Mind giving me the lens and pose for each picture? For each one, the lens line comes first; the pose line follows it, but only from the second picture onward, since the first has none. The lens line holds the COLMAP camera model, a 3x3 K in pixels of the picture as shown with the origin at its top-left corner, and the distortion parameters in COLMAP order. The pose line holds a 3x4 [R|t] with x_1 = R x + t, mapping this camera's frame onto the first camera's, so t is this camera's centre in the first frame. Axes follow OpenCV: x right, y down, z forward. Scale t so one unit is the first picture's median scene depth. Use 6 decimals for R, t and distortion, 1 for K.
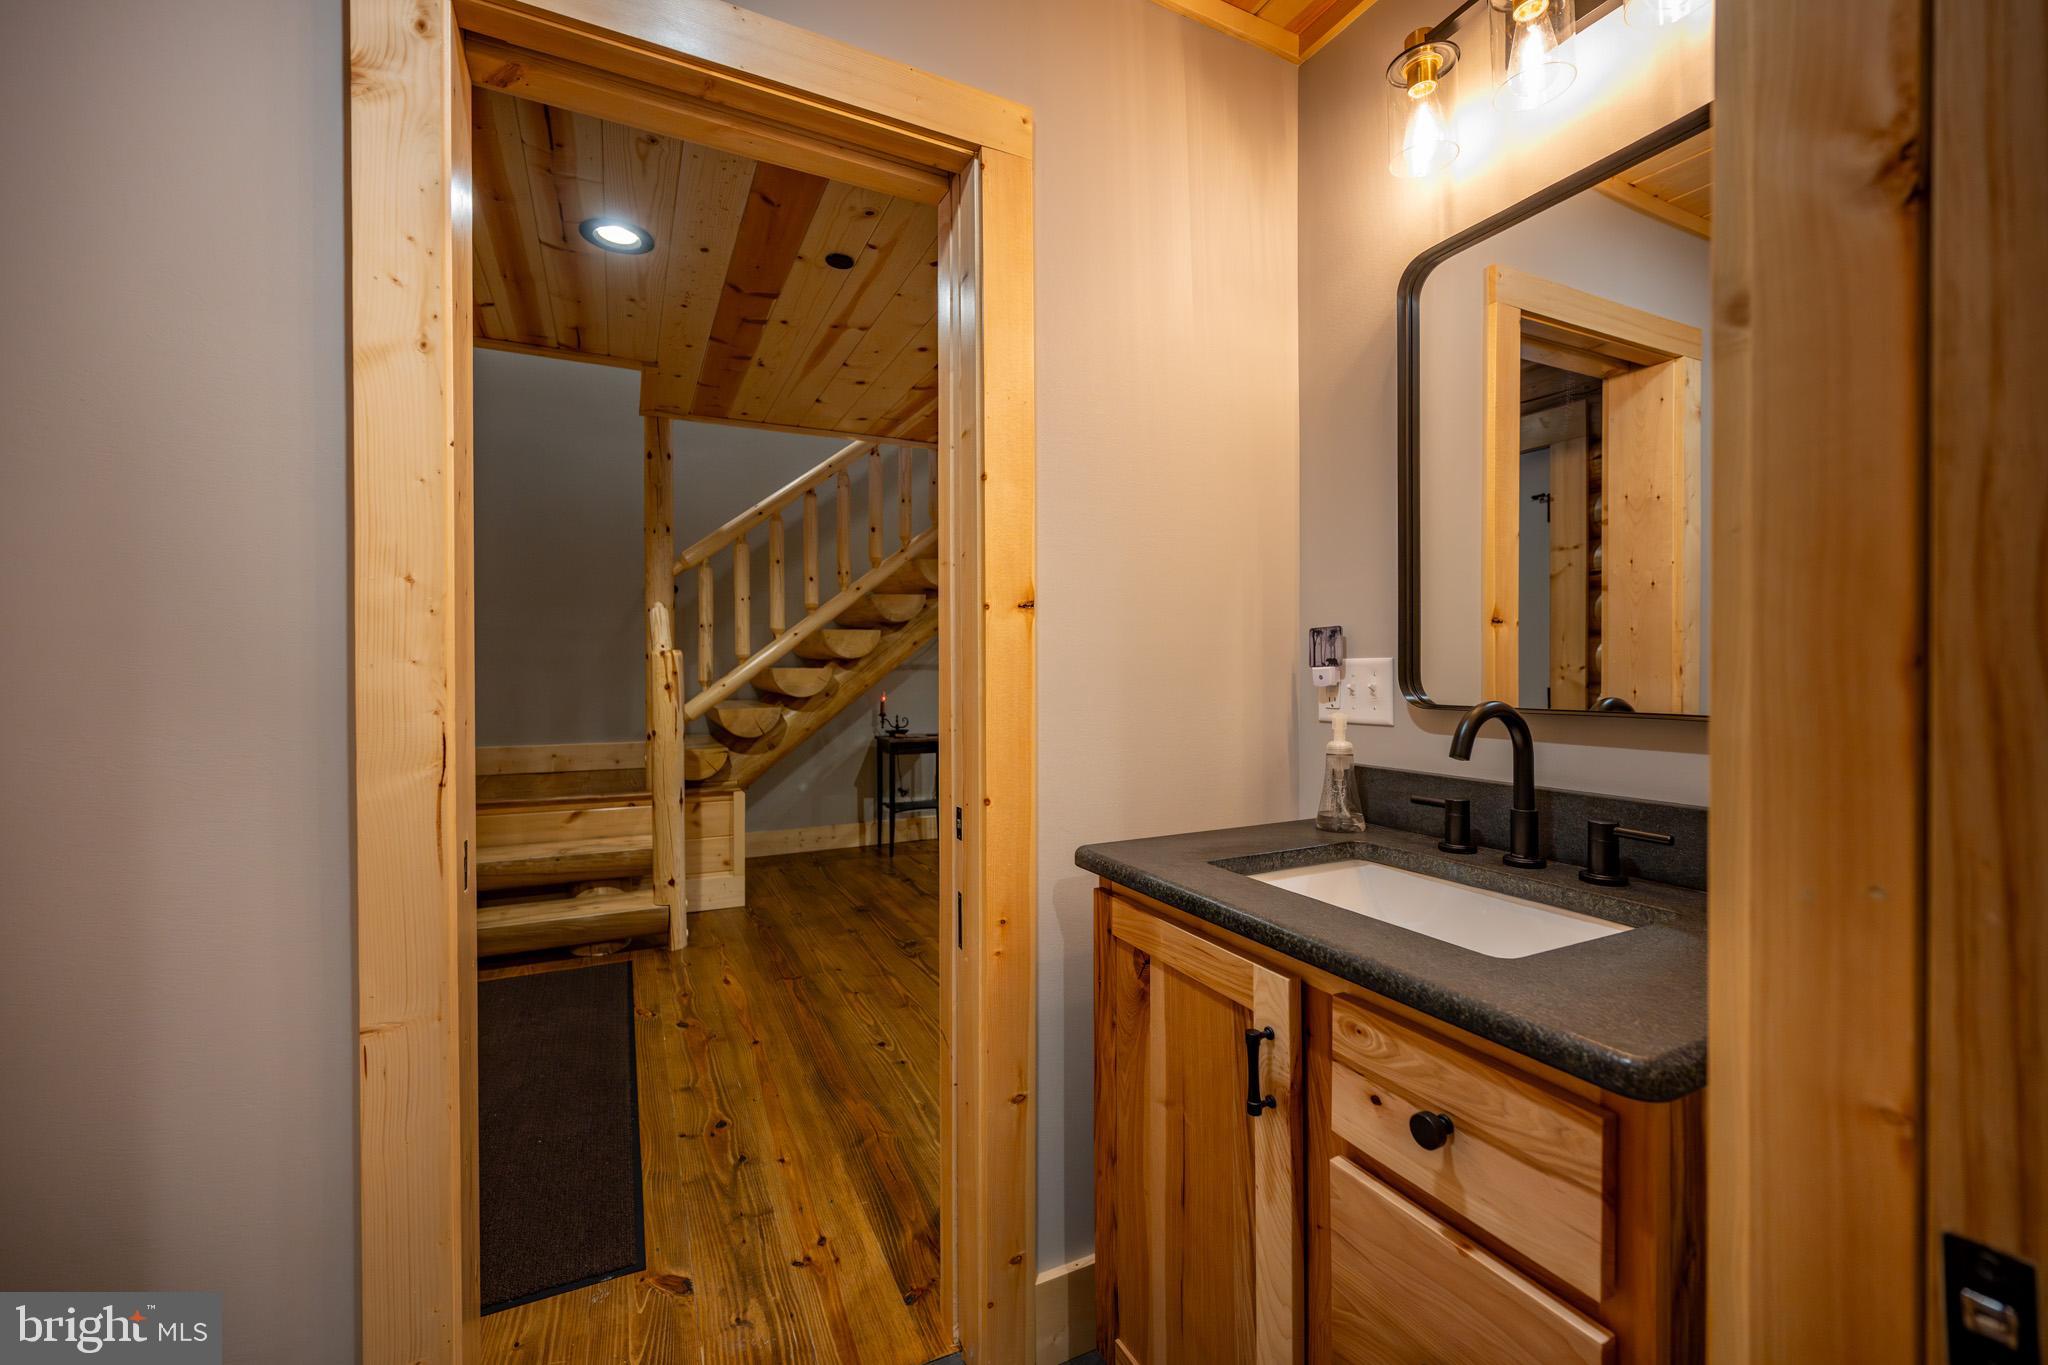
lens RADIAL K [[840.1, 0, 1013.9], [0, 840.1, 677.3], [0, 0, 1]] dist [-0.000667, -0.000661]
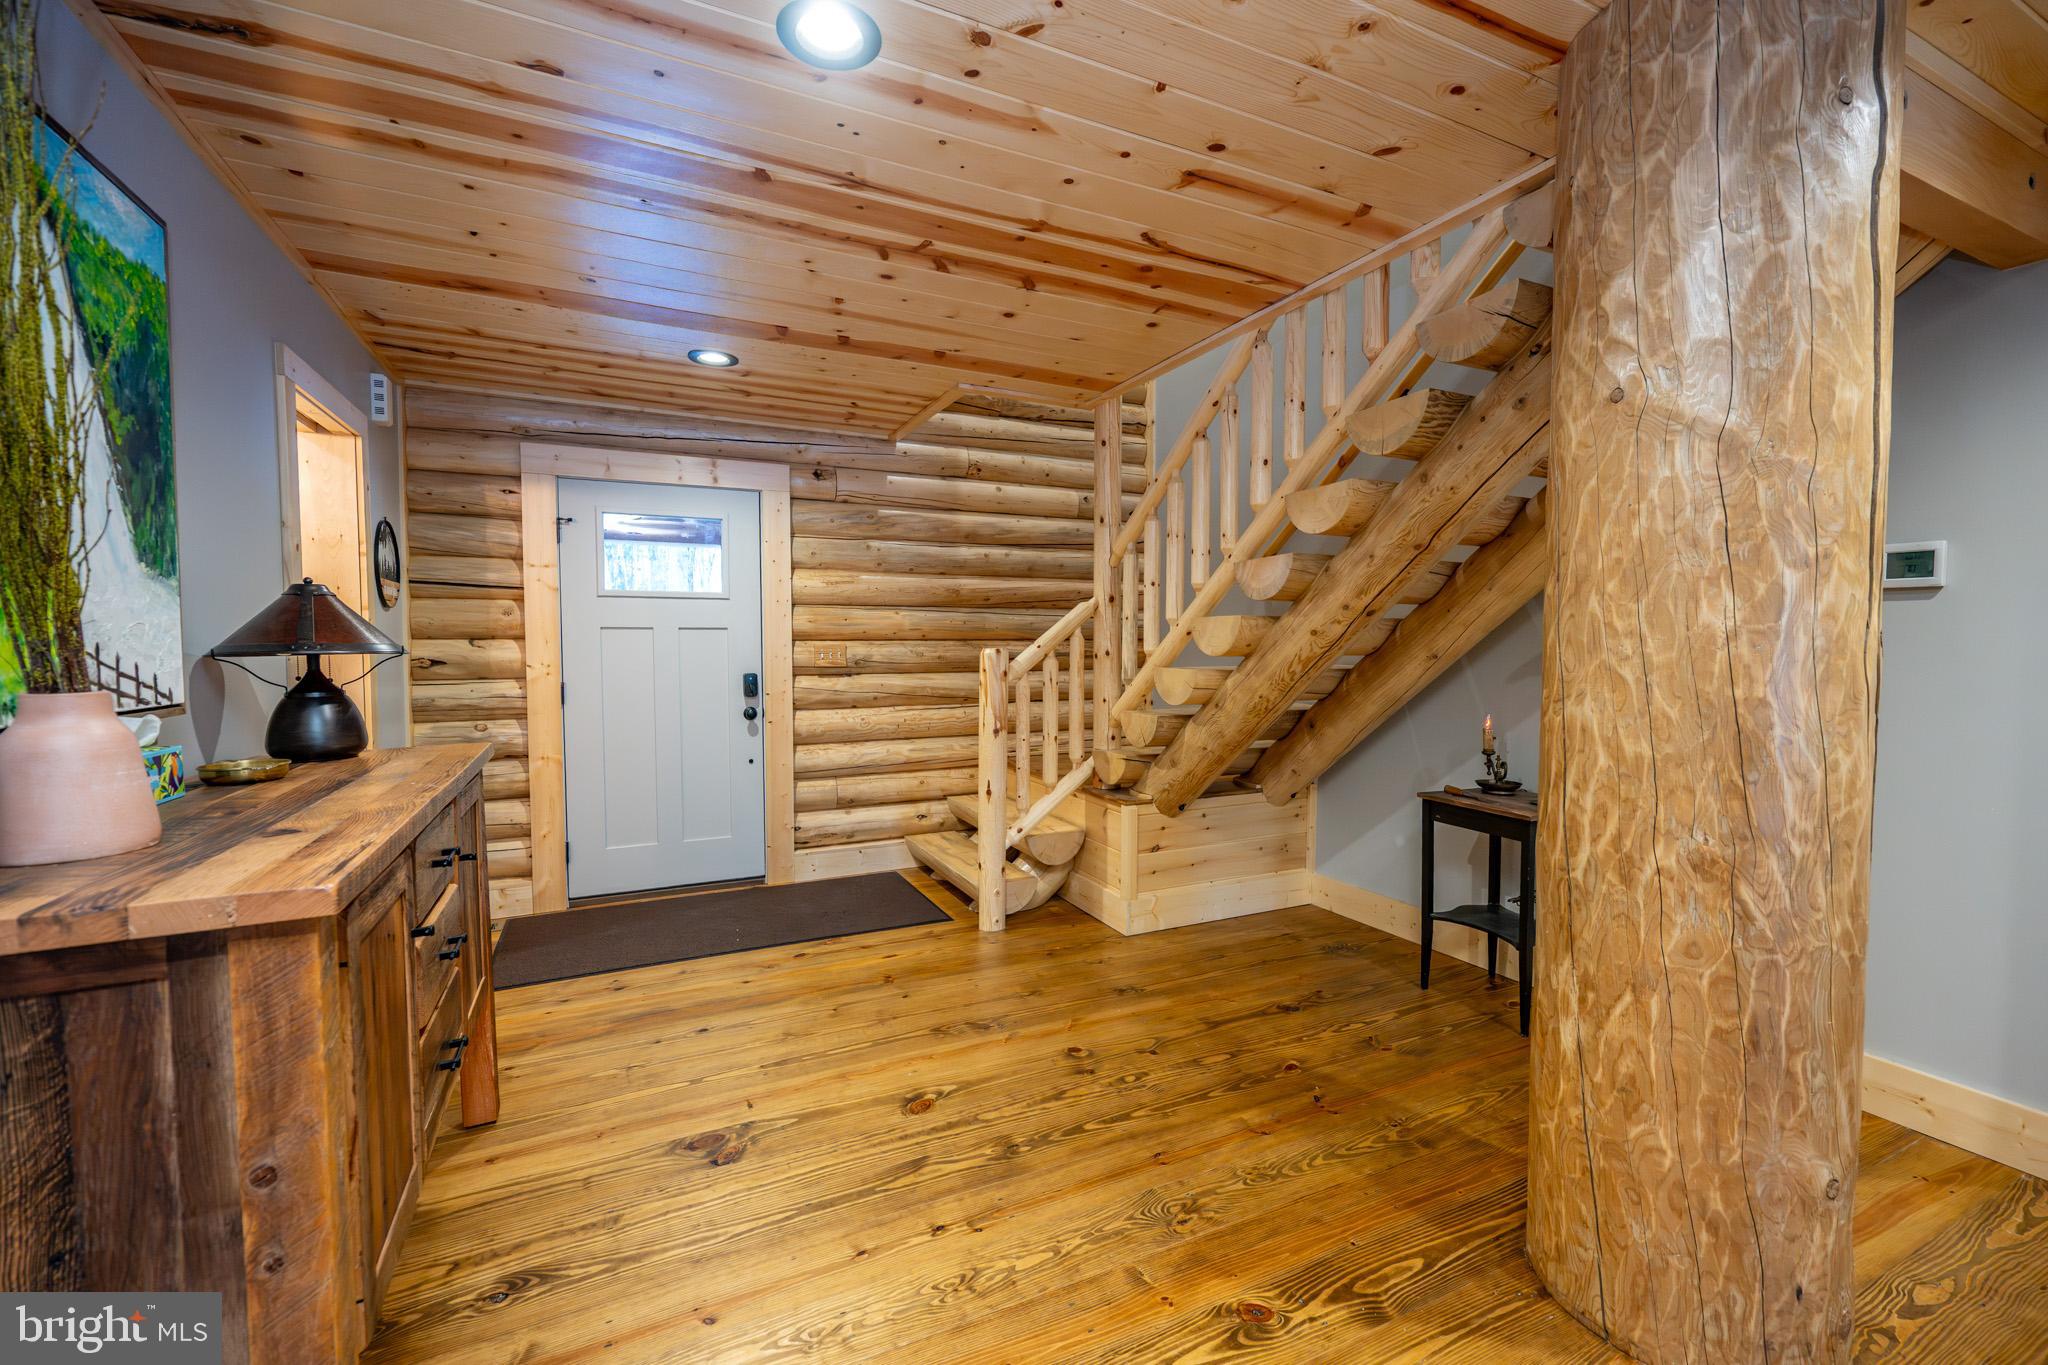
lens RADIAL K [[840.1, 0, 1013.9], [0, 840.1, 677.3], [0, 0, 1]] dist [-0.000667, -0.000661]
pose [[-0.021374, 0.042664, -0.998861, 0.677798], [-0.011999, 0.999006, 0.042927, -0.043170], [0.999700, 0.012903, -0.020841, 1.101640]]
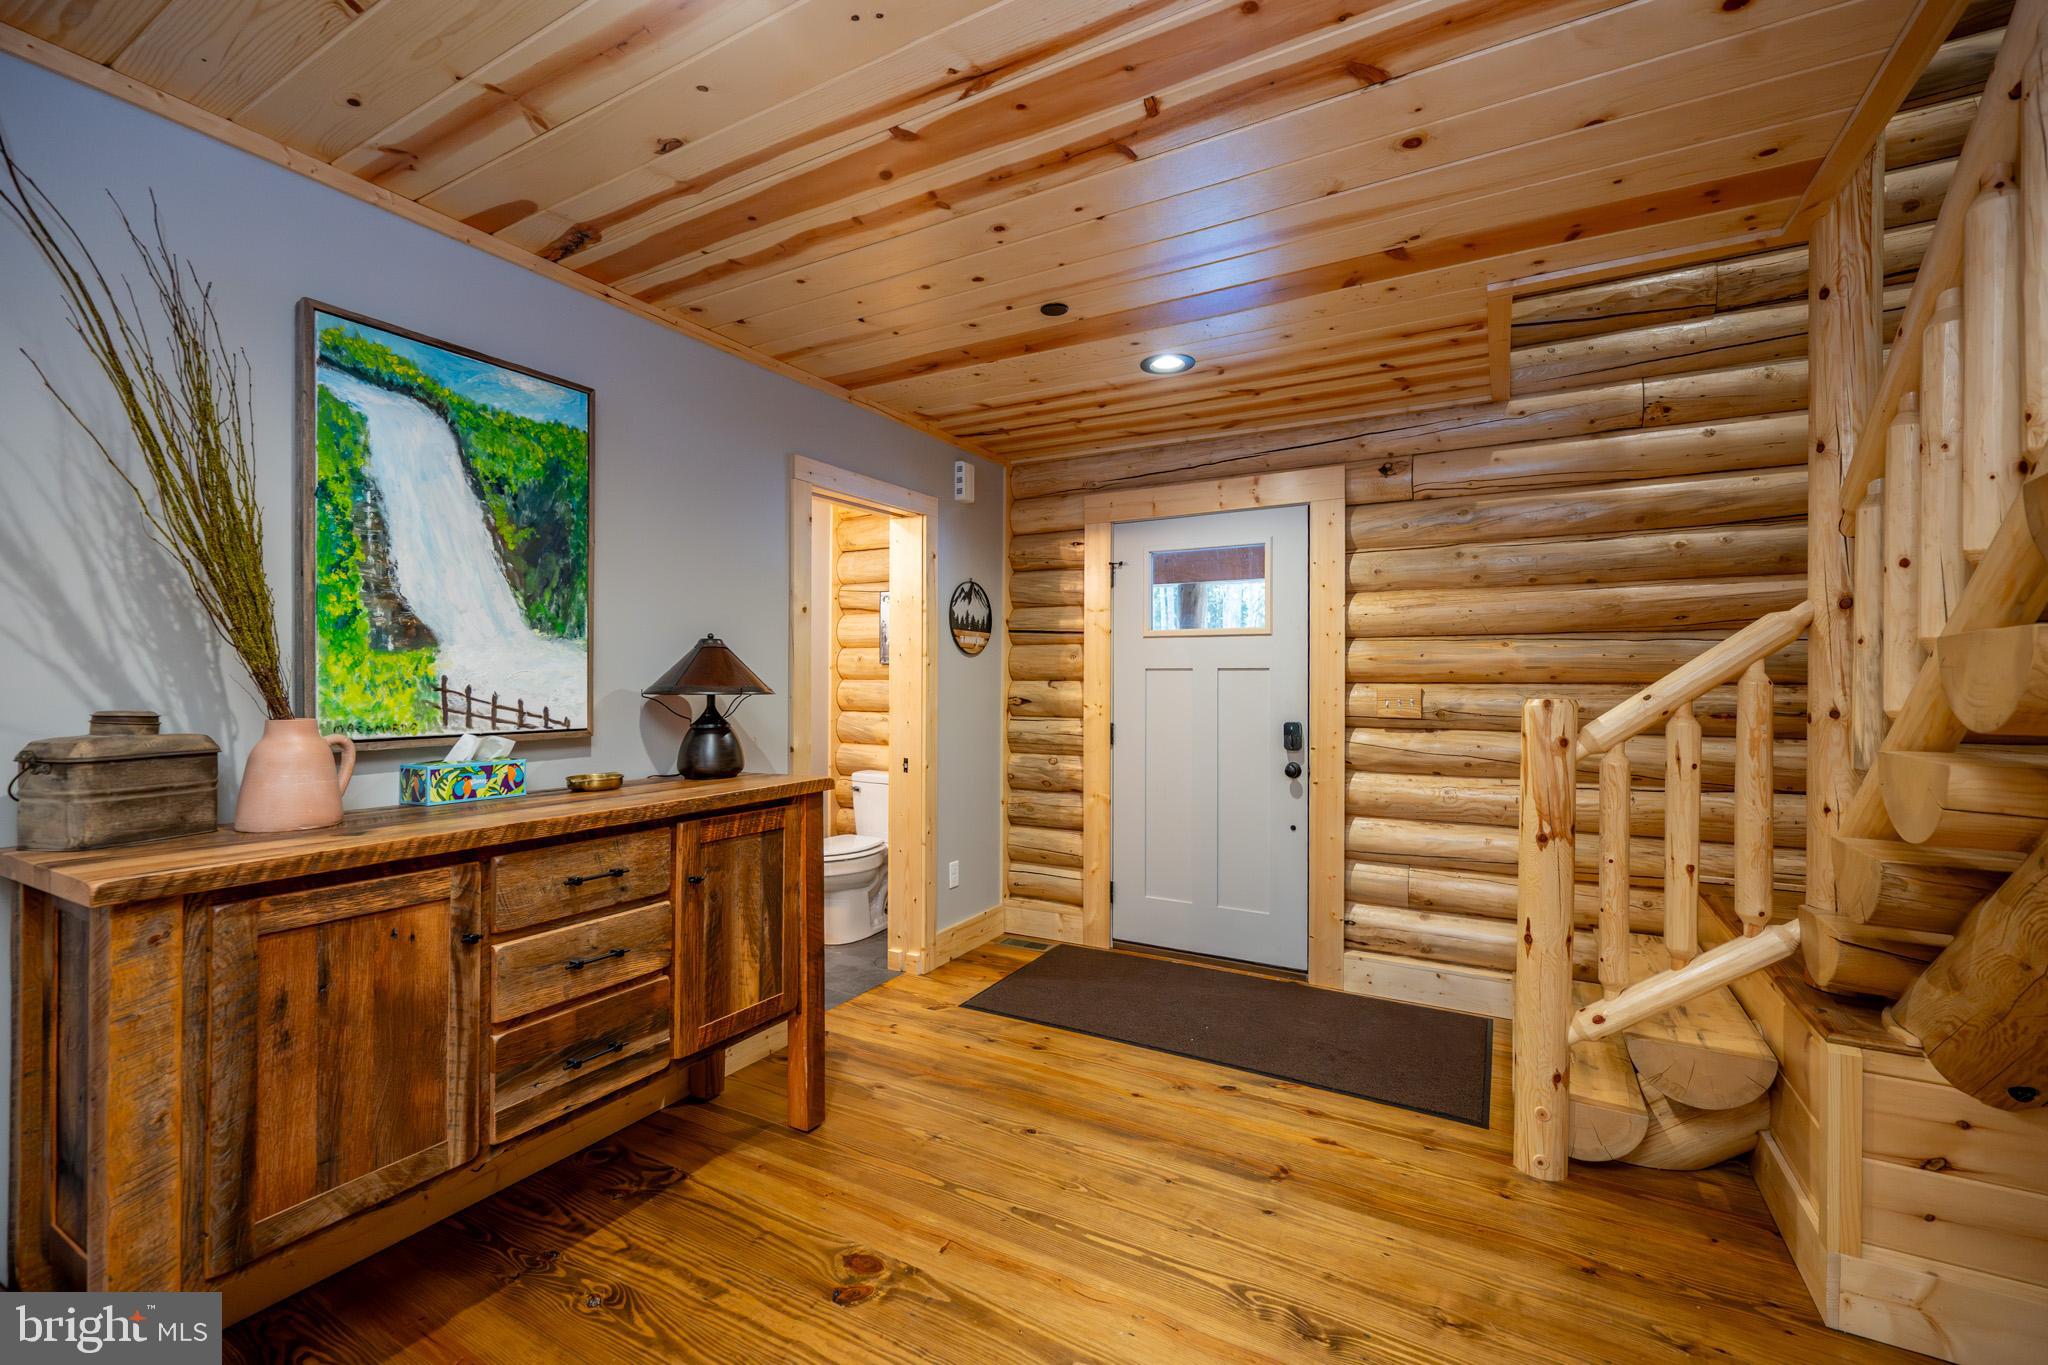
lens RADIAL K [[840.1, 0, 1013.9], [0, 840.1, 677.3], [0, 0, 1]] dist [-0.000667, -0.000661]
pose [[-0.828800, -0.004100, -0.559530, 0.292209], [-0.010236, 0.999917, 0.007835, -0.051497], [0.559451, 0.012221, -0.828773, 1.365809]]
